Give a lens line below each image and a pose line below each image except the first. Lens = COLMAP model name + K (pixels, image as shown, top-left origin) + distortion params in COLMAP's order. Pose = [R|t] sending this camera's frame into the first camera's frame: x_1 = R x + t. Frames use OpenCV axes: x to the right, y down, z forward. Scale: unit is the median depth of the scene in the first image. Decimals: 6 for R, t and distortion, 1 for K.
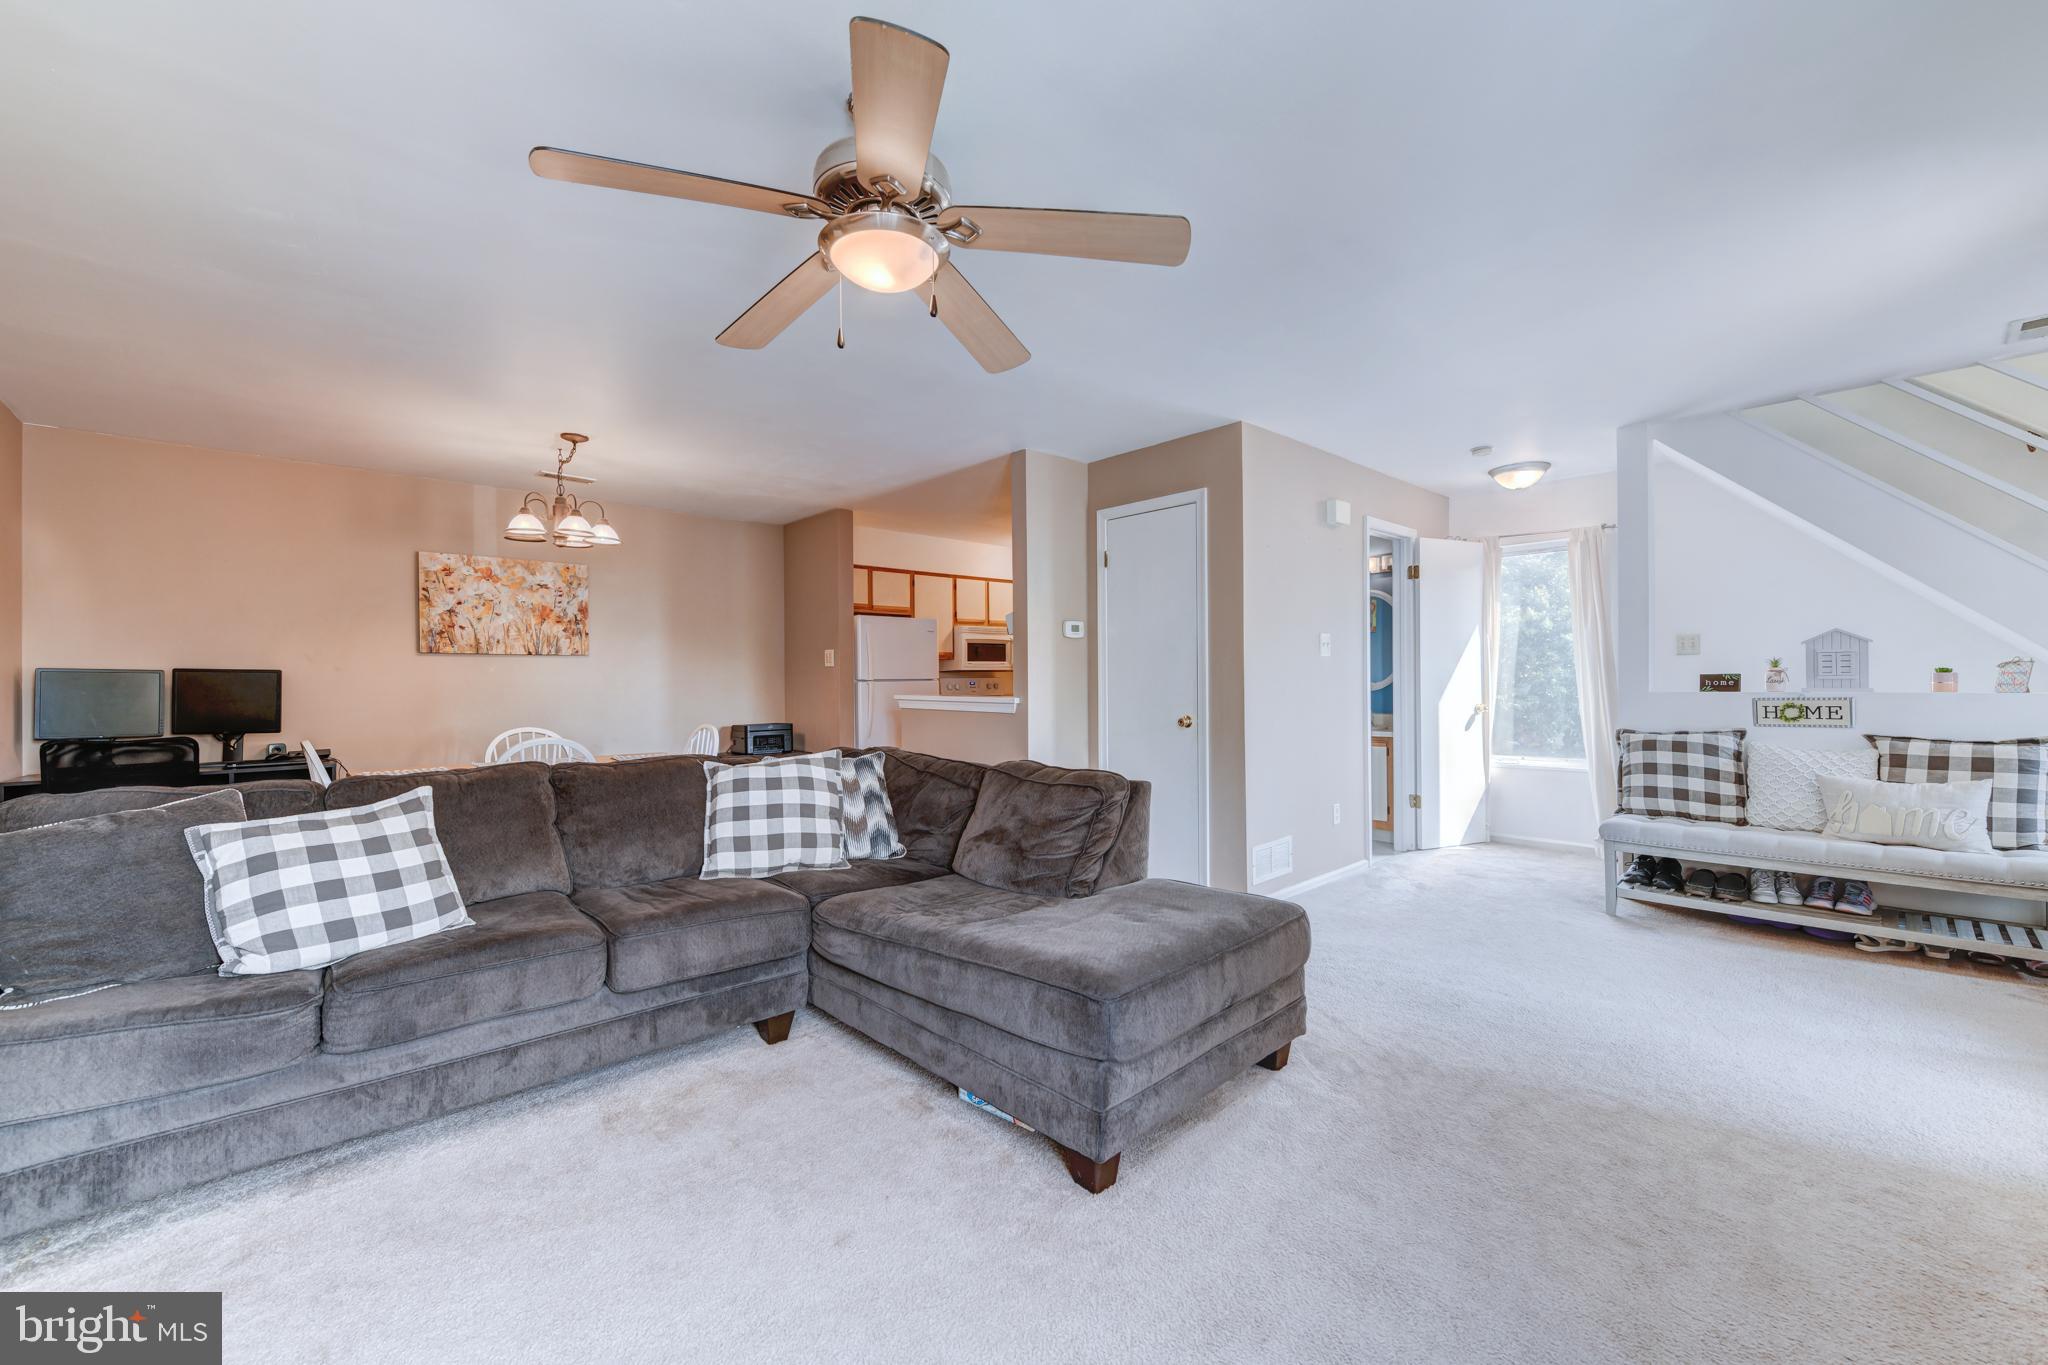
lens RADIAL K [[800.7, 0, 1024.0], [0, 800.7, 682.5], [0, 0, 1]] dist [0.000533, 0.000024]
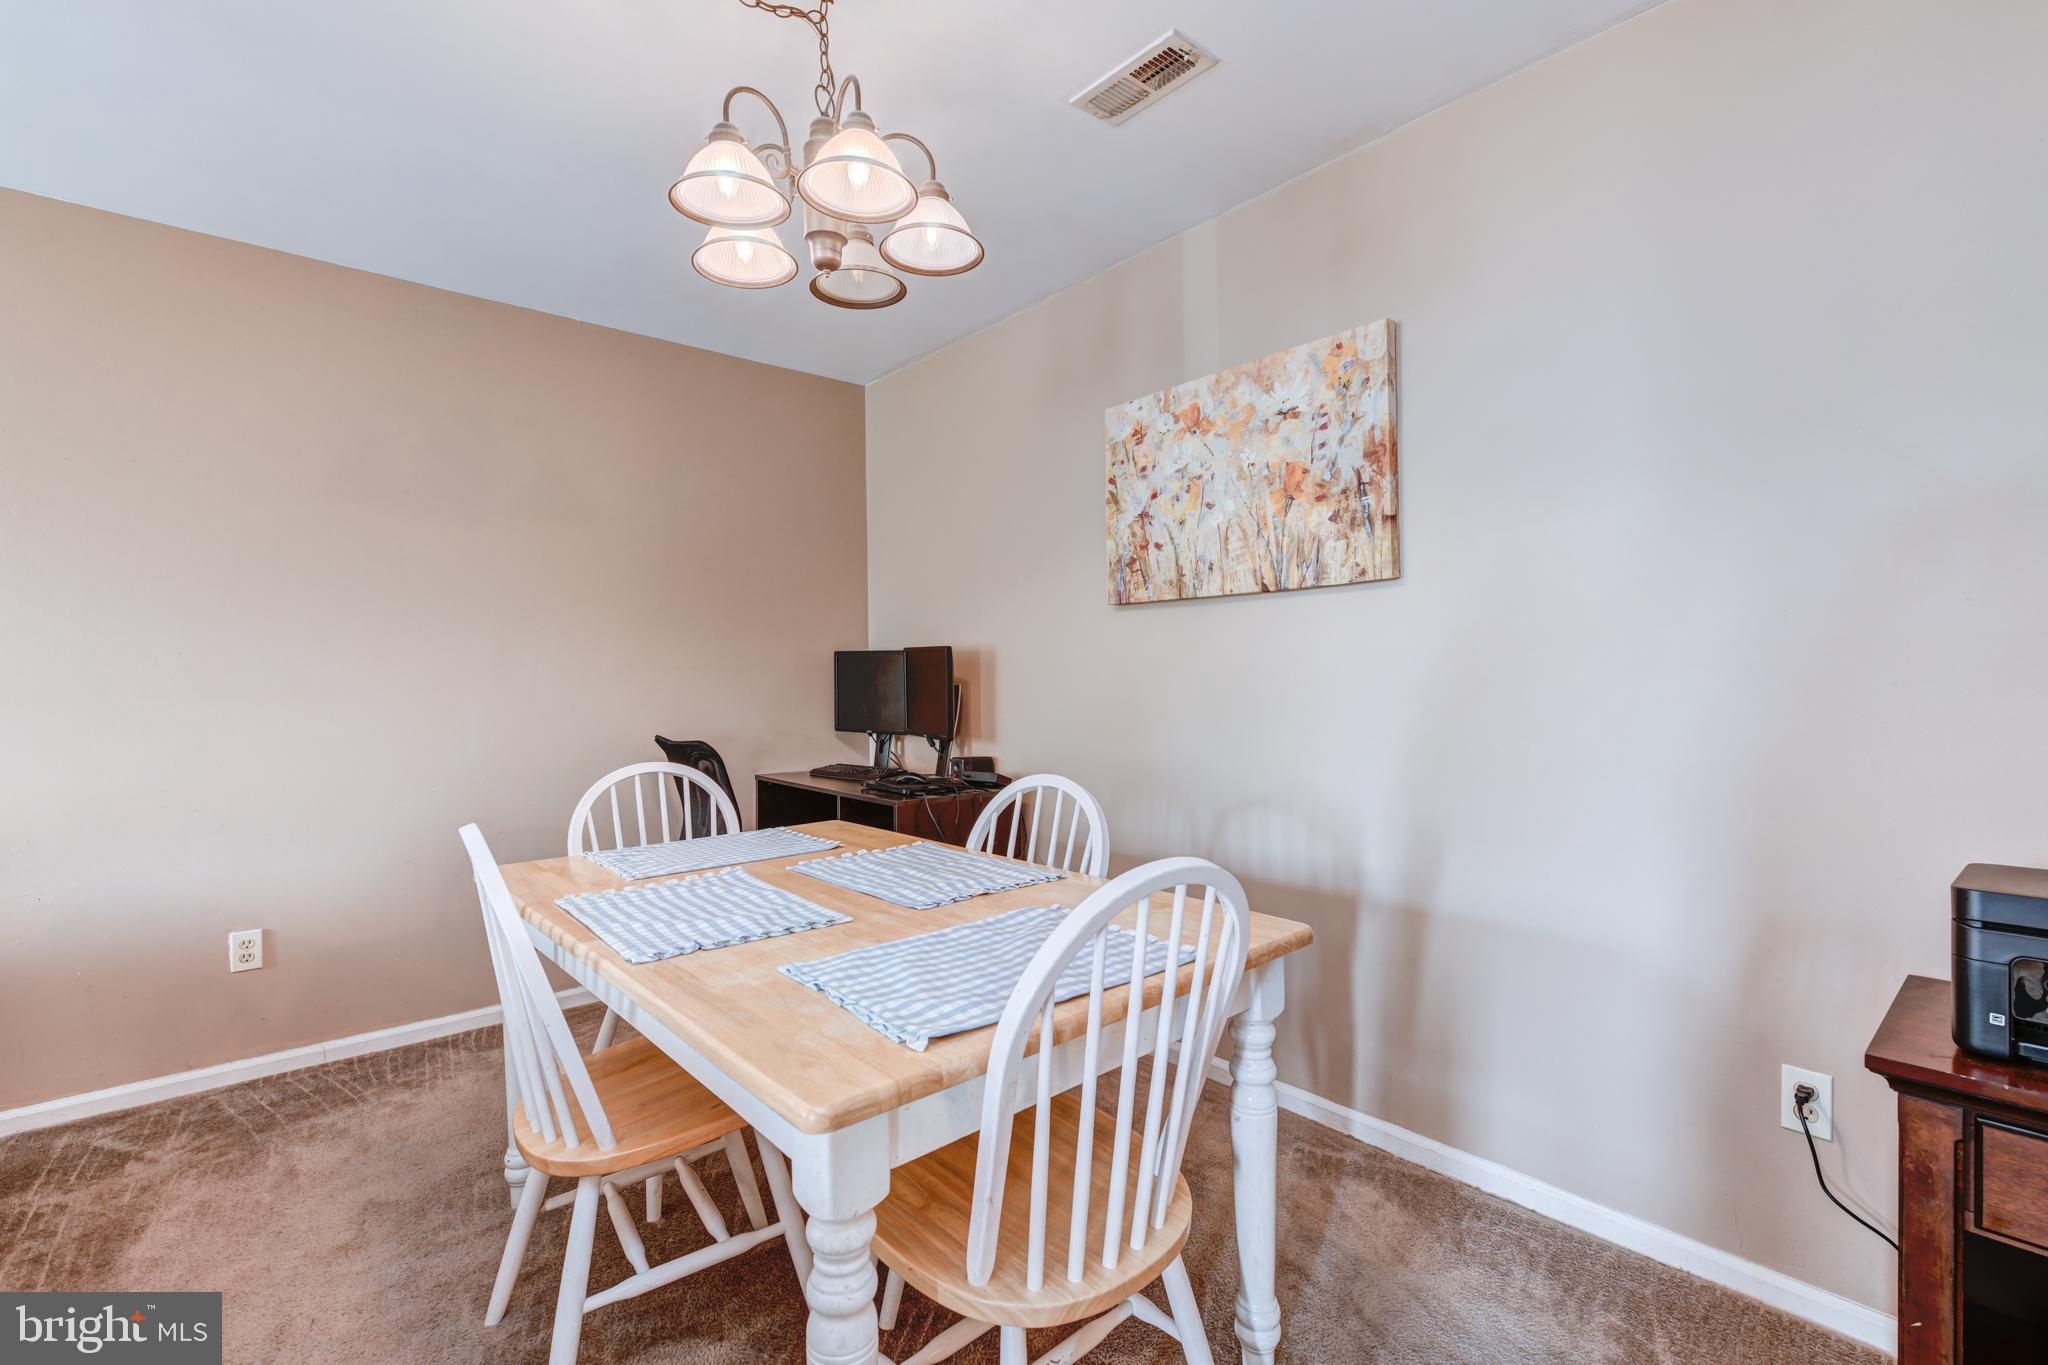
lens RADIAL K [[903.5, 0, 1024.0], [0, 903.5, 682.5], [0, 0, 1]] dist [0.001770, 0.000142]
pose [[-0.034858, 0.012018, -0.999320, -0.158175], [0.008322, 0.999897, 0.011734, 0.005165], [0.999358, -0.007908, -0.034954, 0.915481]]
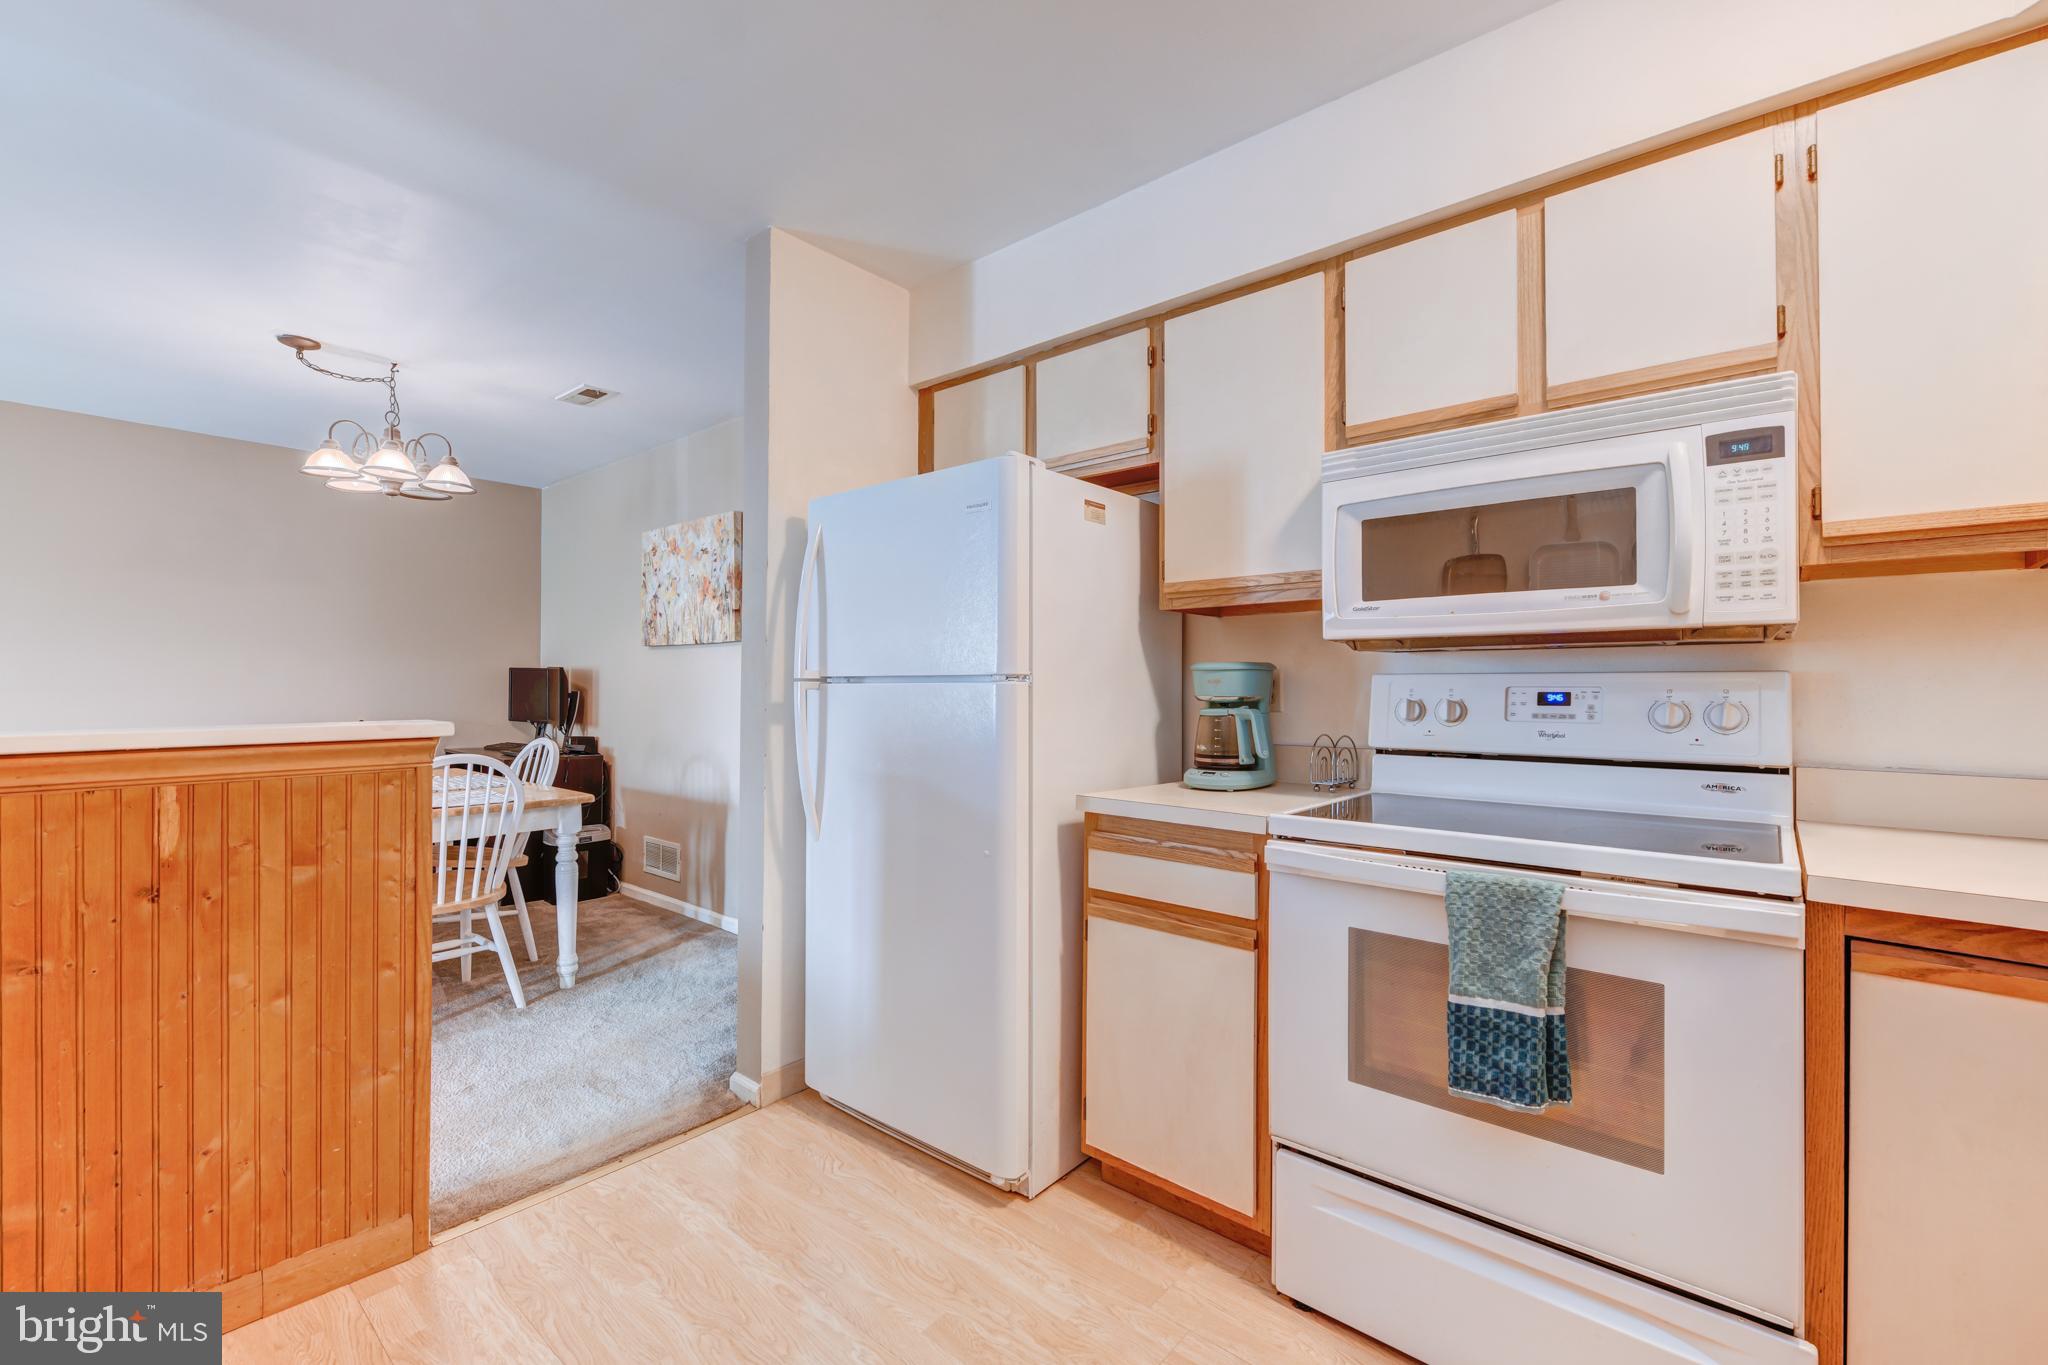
lens RADIAL K [[854.2, 0, 1024.0], [0, 854.2, 682.5], [0, 0, 1]] dist [-0.000948, -0.000005]
pose [[0.117679, 0.004221, -0.993043, 0.229909], [-0.009615, 0.999949, 0.003111, -0.003604], [0.993005, 0.009182, 0.117713, 1.243317]]
